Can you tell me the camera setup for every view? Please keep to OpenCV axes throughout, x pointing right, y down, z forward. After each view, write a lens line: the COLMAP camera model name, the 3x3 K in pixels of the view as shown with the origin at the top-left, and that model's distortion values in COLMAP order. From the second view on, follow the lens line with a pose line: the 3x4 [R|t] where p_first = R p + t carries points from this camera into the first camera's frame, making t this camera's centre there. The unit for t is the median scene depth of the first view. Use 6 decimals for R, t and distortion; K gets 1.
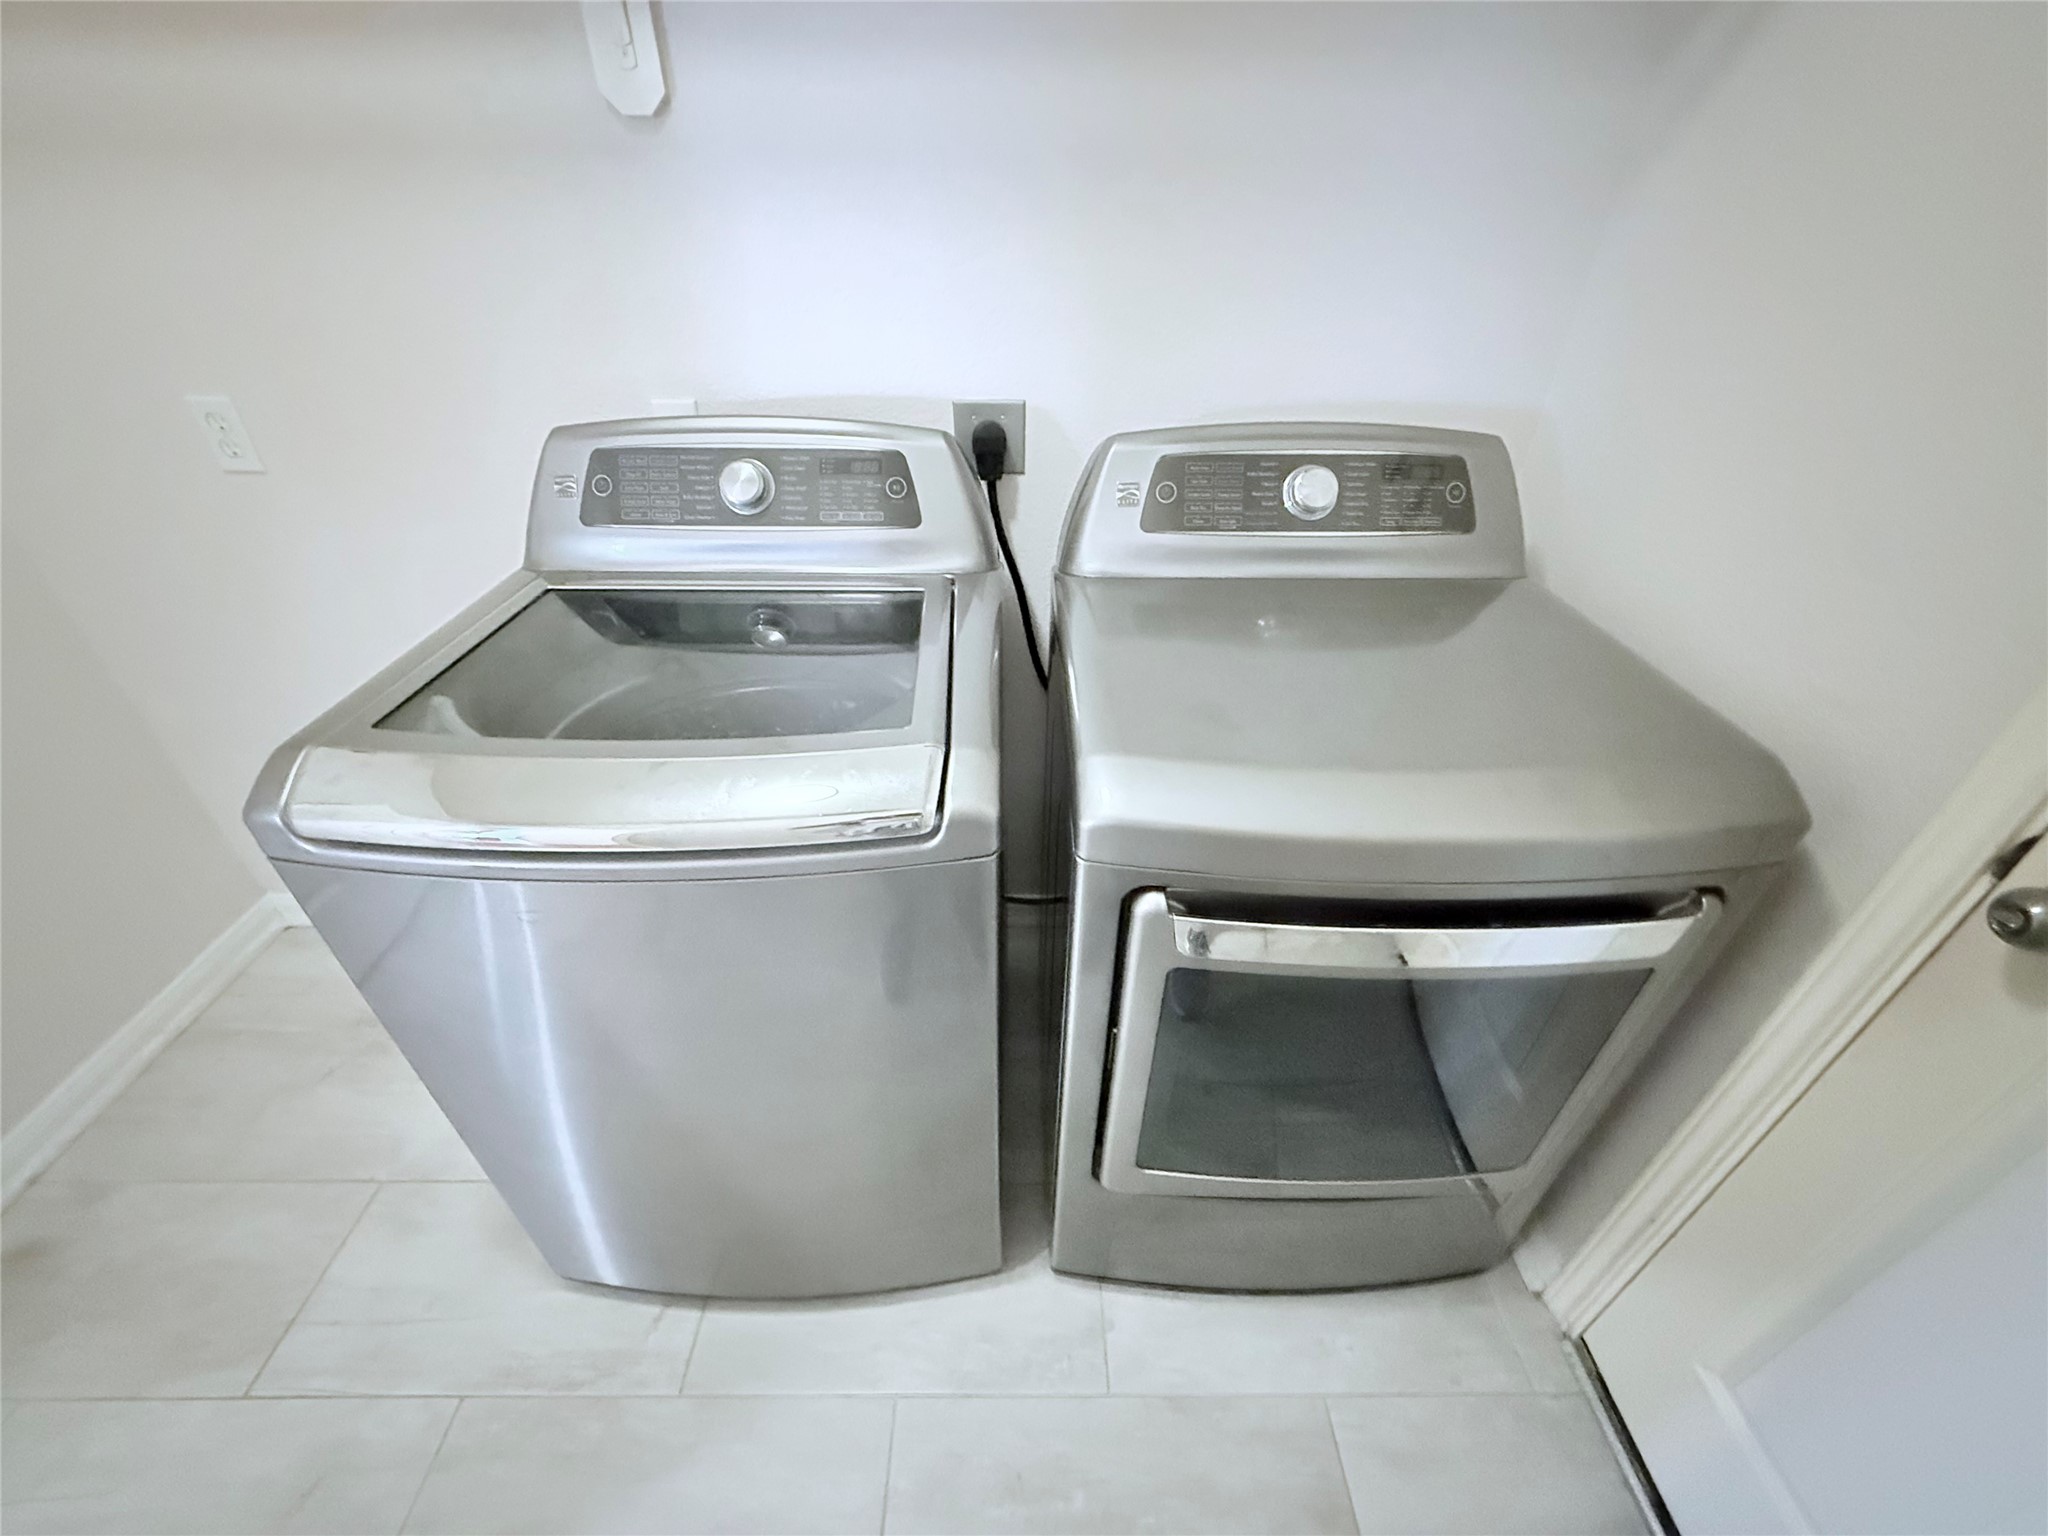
lens RADIAL K [[795.5, 0, 1022.0], [0, 795.5, 783.3], [0, 0, 1]] dist [-0.003726, -0.000189]
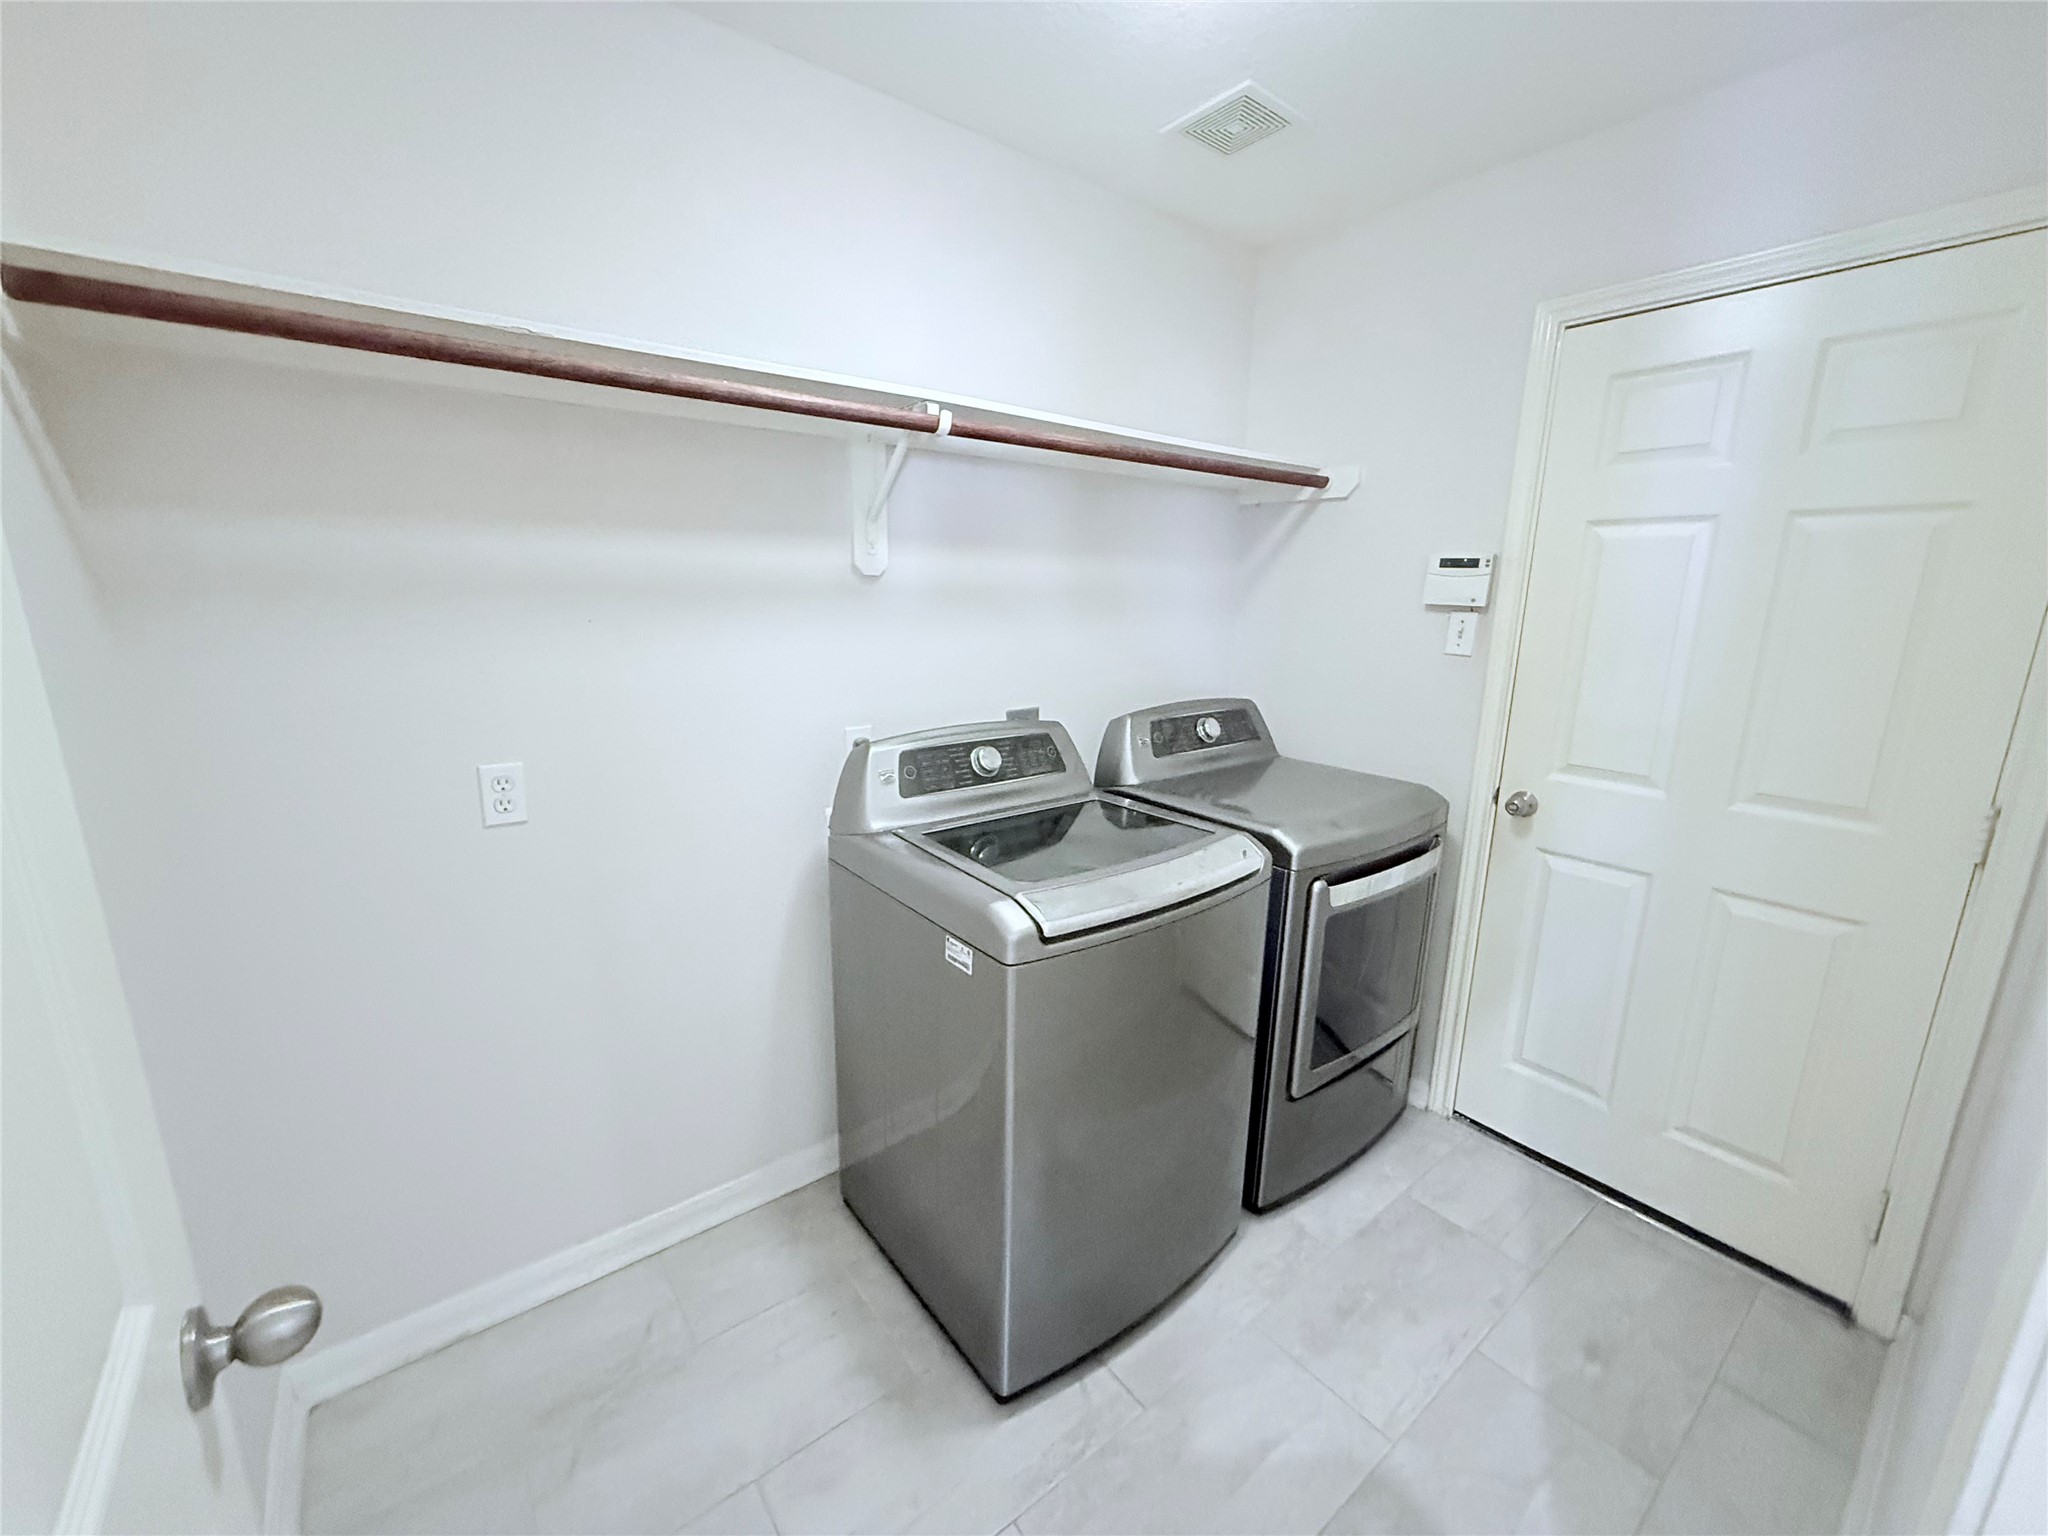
lens RADIAL K [[818.2, 0, 1021.3], [0, 818.2, 766.2], [0, 0, 1]] dist [0.002739, 0.000150]
pose [[0.797425, -0.135223, 0.588072, -1.227497], [0.343651, 0.902852, -0.258385, 0.101964], [-0.496002, 0.408134, 0.766426, -0.345961]]
